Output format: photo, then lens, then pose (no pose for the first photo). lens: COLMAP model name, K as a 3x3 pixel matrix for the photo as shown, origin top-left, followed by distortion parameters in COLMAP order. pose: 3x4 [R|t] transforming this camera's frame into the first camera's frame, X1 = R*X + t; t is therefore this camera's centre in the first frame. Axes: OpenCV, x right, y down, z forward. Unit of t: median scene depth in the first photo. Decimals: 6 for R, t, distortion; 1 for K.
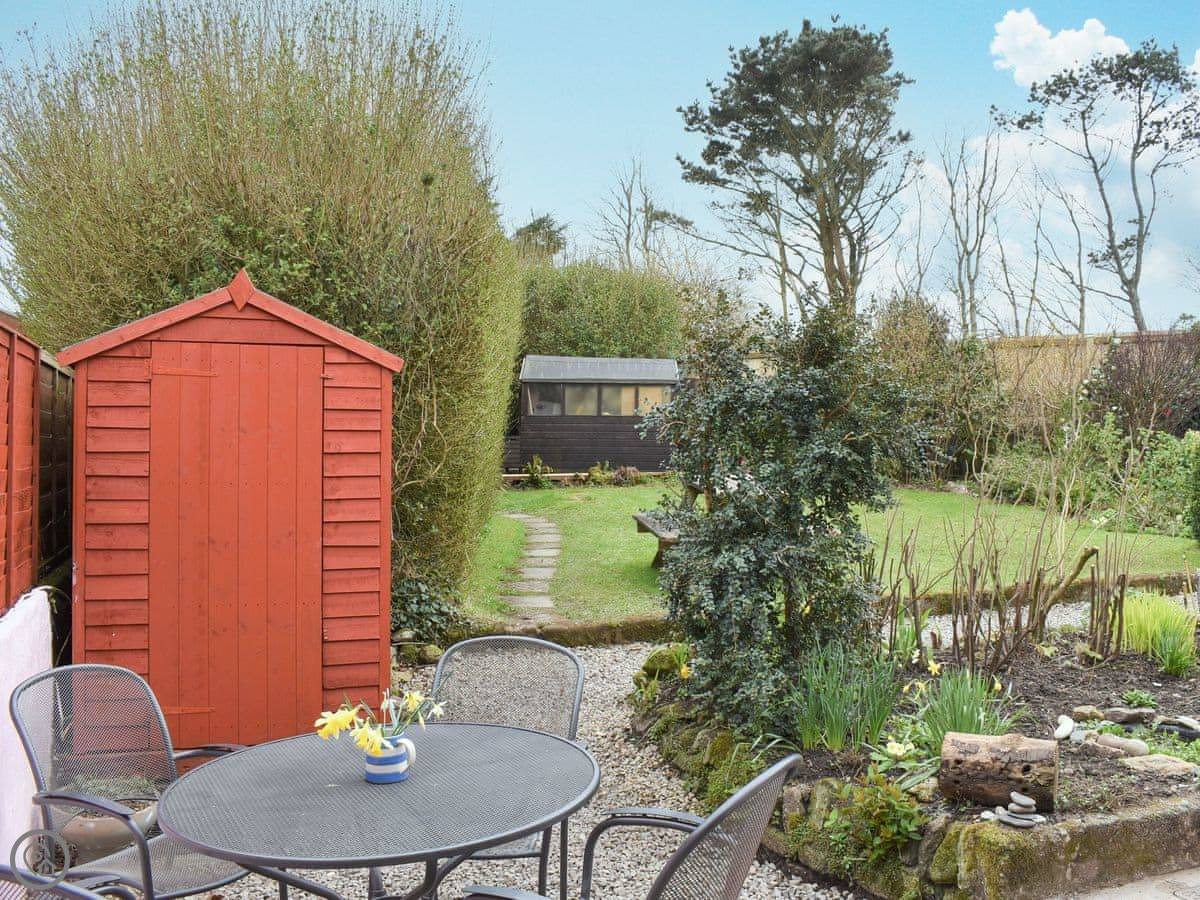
lens RADIAL K [[1875.0, 0, 600.0], [0, 1875.0, 450.0], [0, 0, 1]] dist [-0.053696, -0.011973]
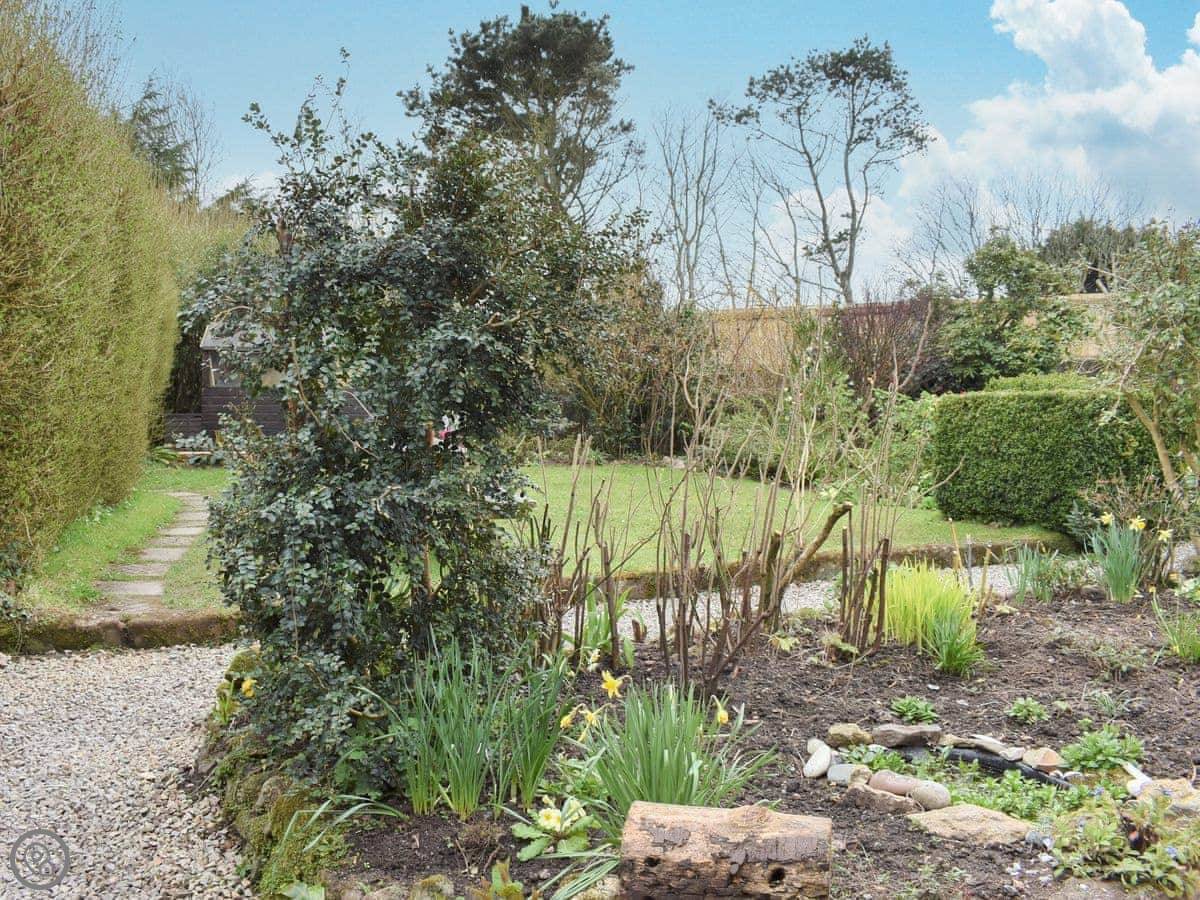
lens RADIAL K [[1875.0, 0, 600.0], [0, 1875.0, 450.0], [0, 0, 1]] dist [-0.053696, -0.011973]
pose [[0.989127, -0.002166, 0.147050, 0.057402], [0.001331, 0.999982, 0.005775, 0.026322], [-0.147060, -0.005516, 0.989112, 0.275232]]
